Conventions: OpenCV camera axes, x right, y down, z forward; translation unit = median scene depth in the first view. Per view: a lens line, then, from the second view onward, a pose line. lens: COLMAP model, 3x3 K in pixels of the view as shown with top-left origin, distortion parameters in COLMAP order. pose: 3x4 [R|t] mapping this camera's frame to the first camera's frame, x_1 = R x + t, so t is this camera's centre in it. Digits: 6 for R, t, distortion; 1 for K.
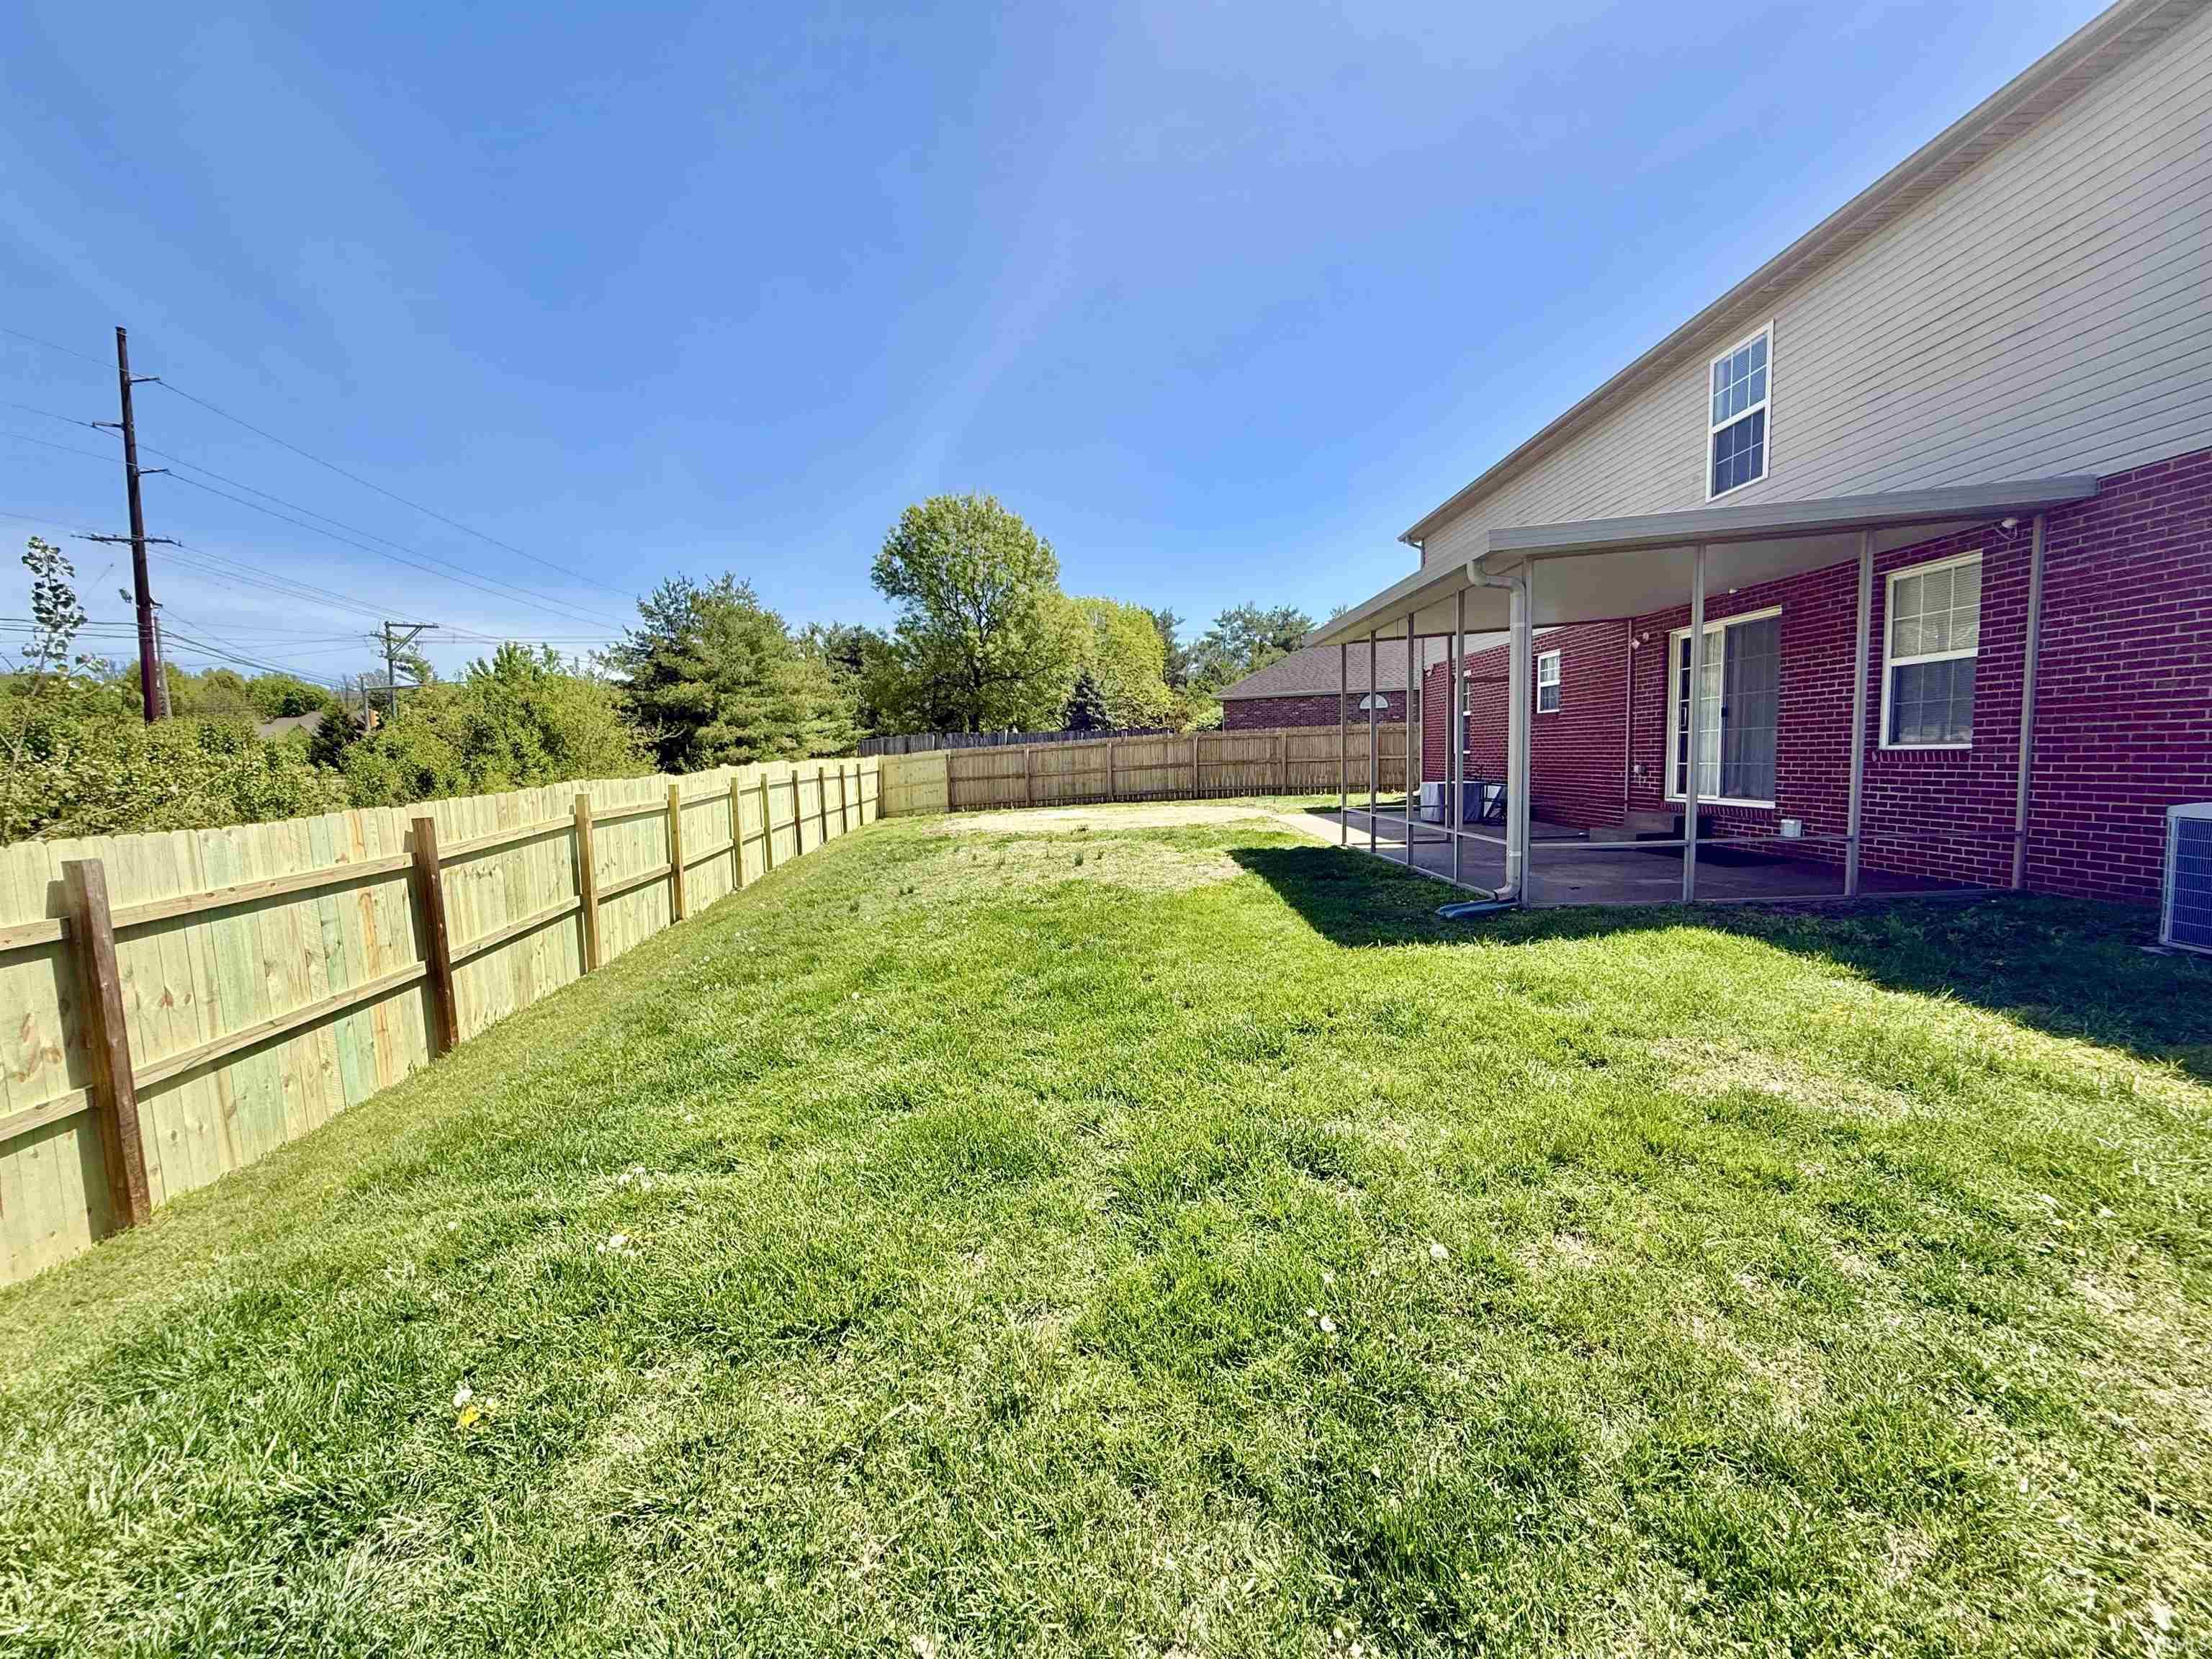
lens RADIAL K [[878.3, 0, 1098.9], [0, 878.3, 833.0], [0, 0, 1]] dist [-0.000062, -0.000059]
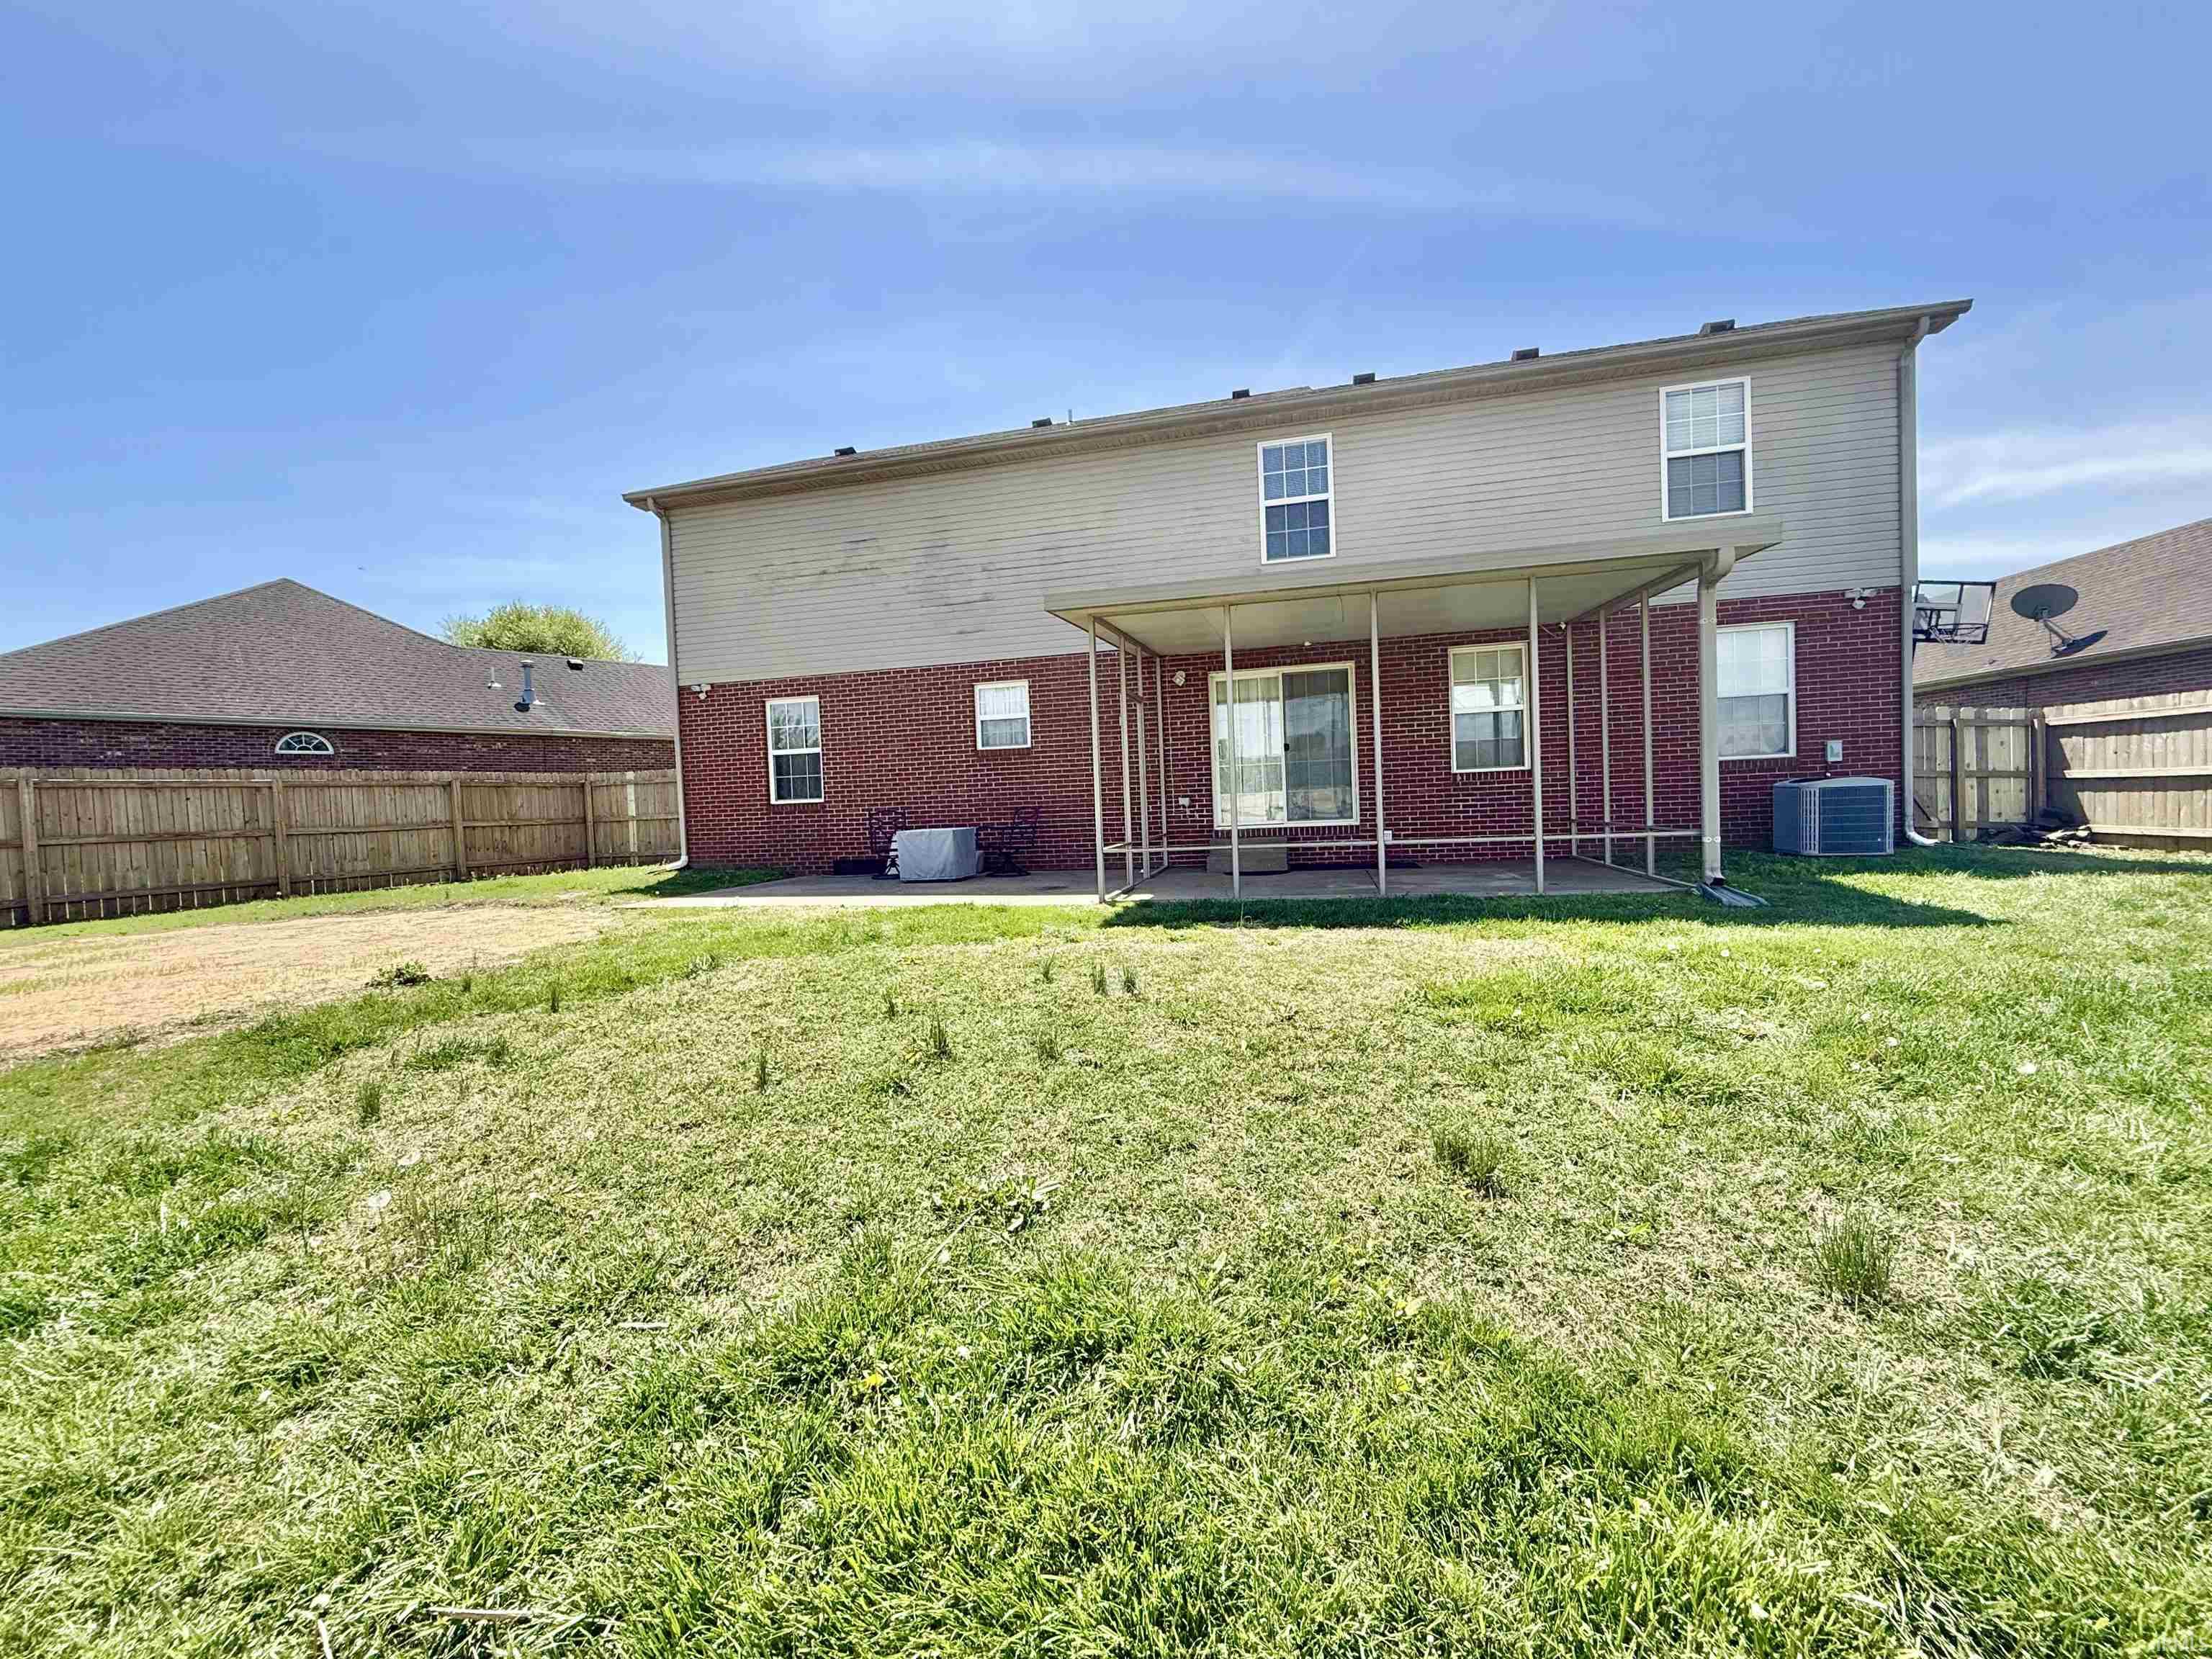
lens RADIAL K [[882.6, 0, 1106.0], [0, 882.6, 829.5], [0, 0, 1]] dist [0.024060, 0.000022]
pose [[0.239349, -0.010644, 0.970875, -0.260608], [0.119338, 0.992681, -0.018537, -0.019532], [-0.963572, 0.120299, 0.238867, 0.524276]]
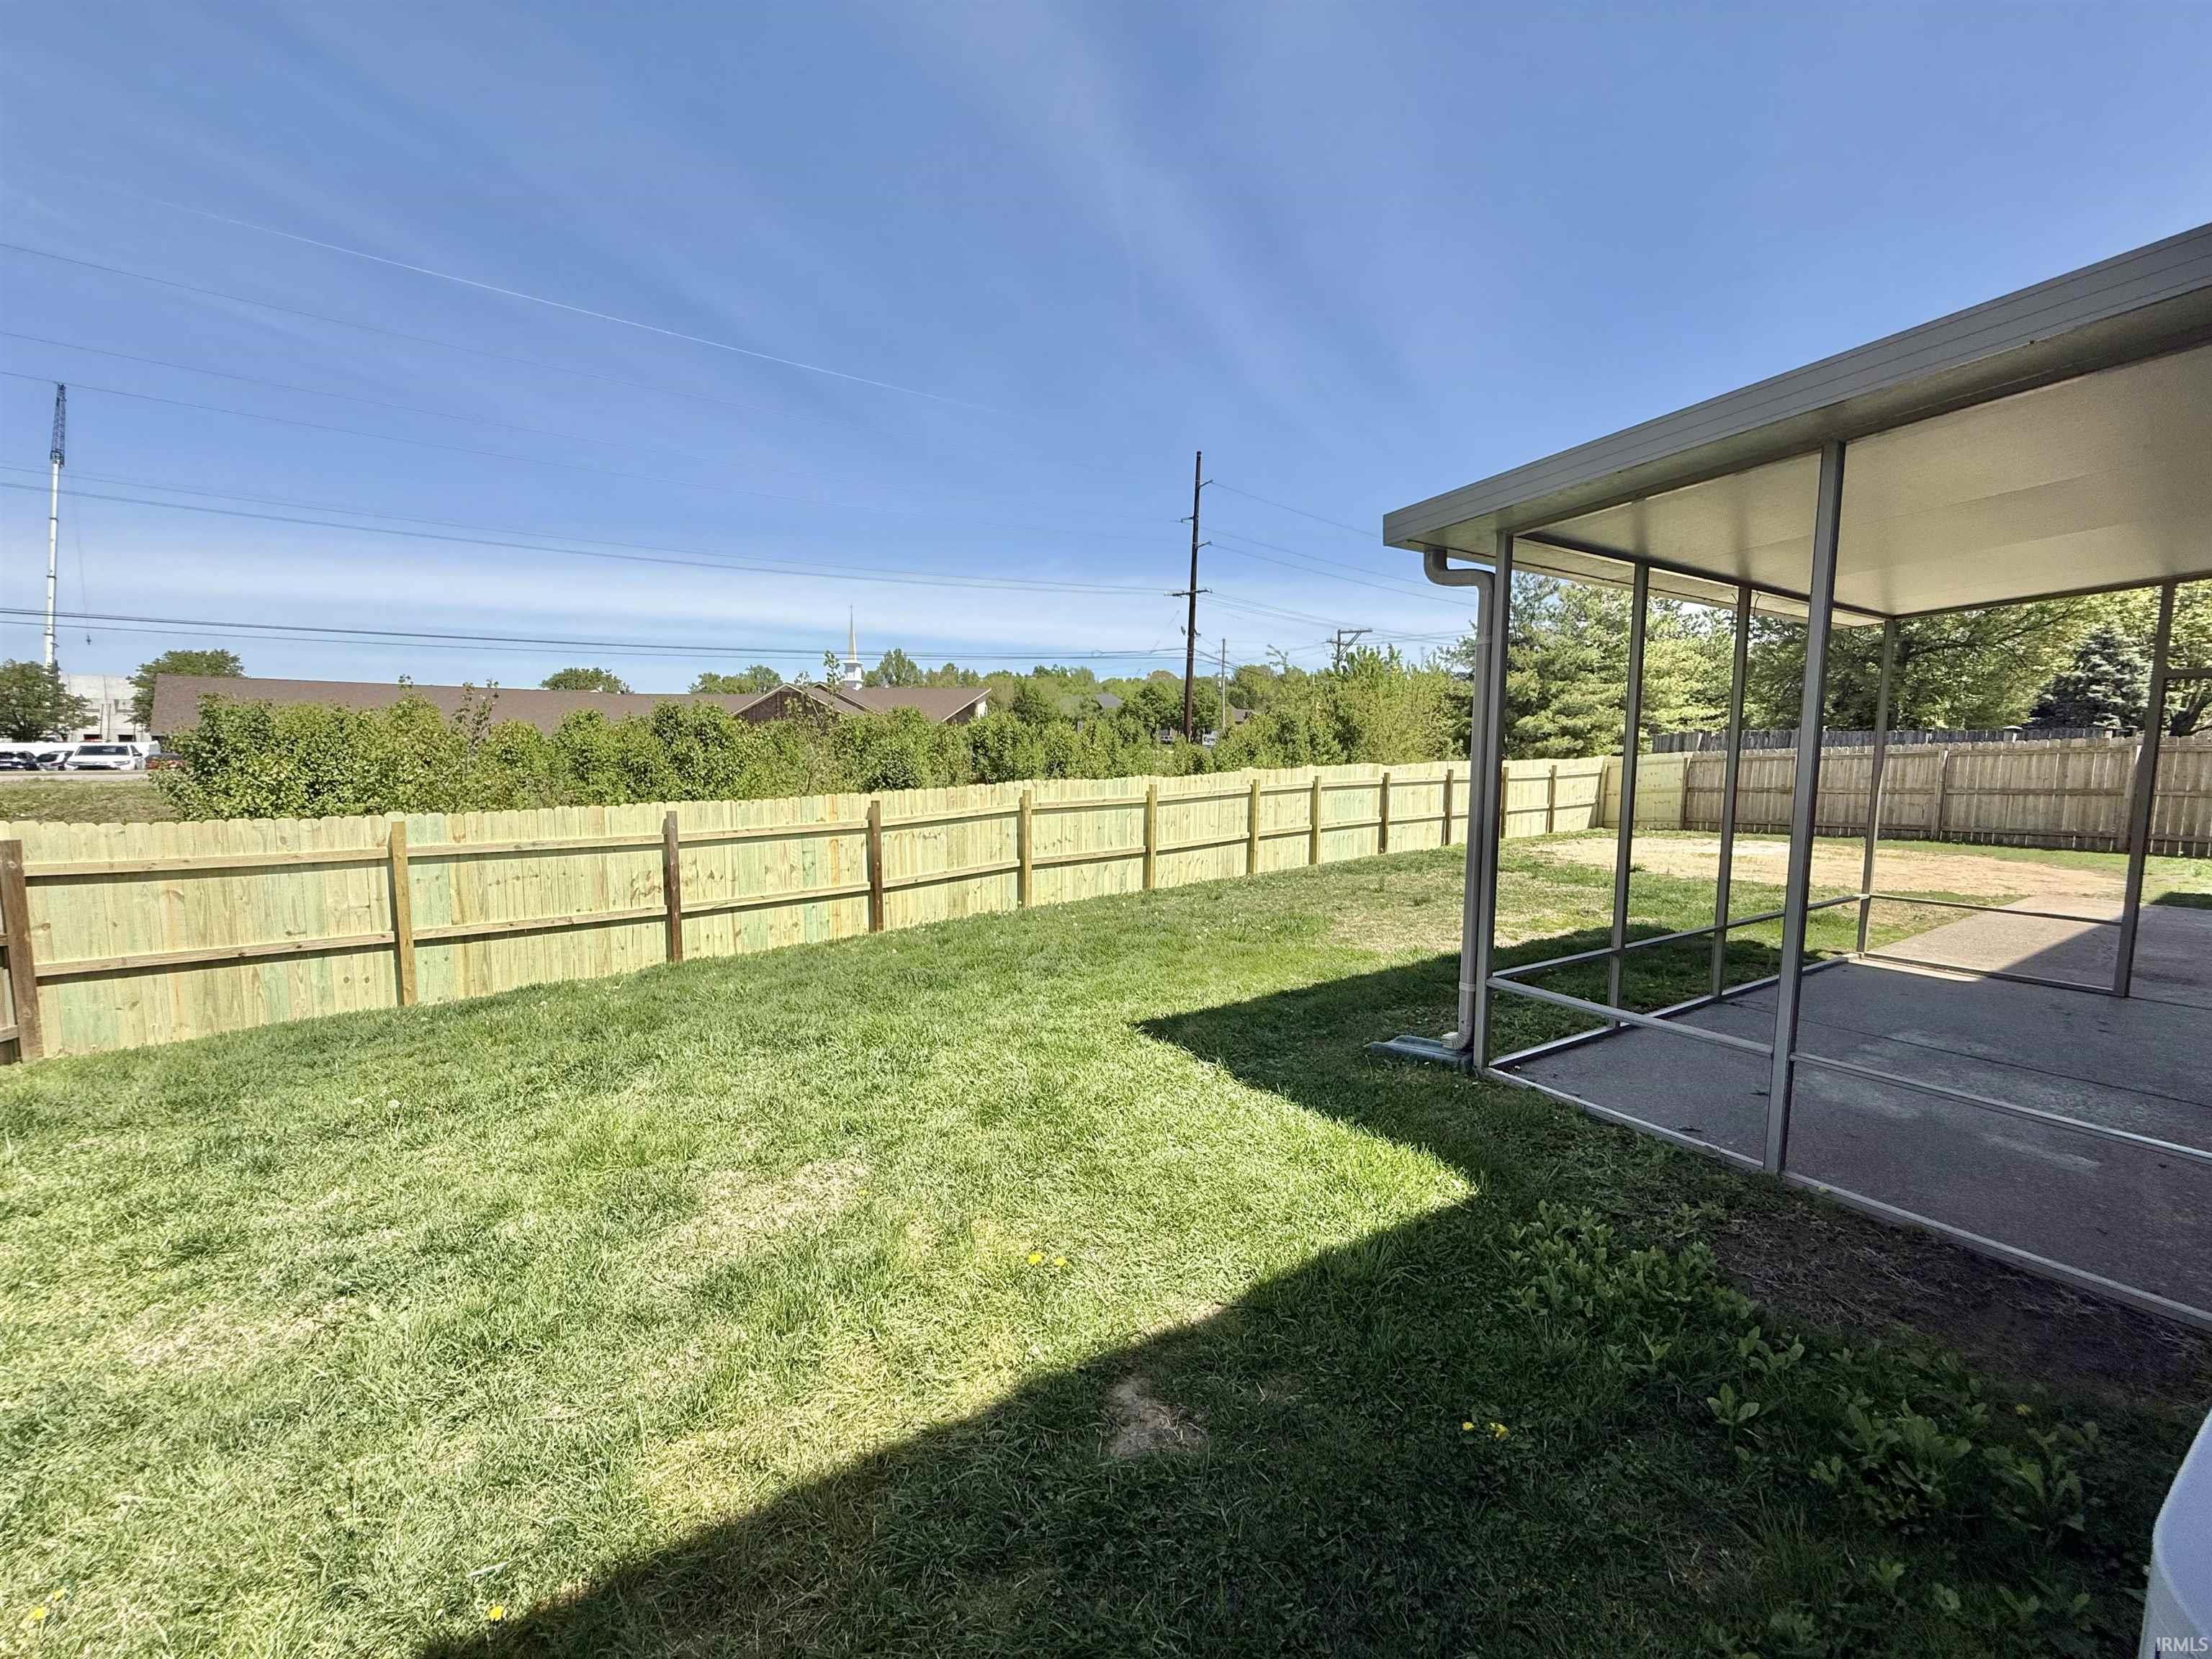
lens RADIAL K [[878.3, 0, 1098.9], [0, 878.3, 833.0], [0, 0, 1]] dist [-0.000062, -0.000059]
pose [[0.534188, 0.111744, -0.837948, 0.319017], [-0.092815, 0.992985, 0.073249, -0.041819], [0.840255, 0.038646, 0.540813, 0.147686]]
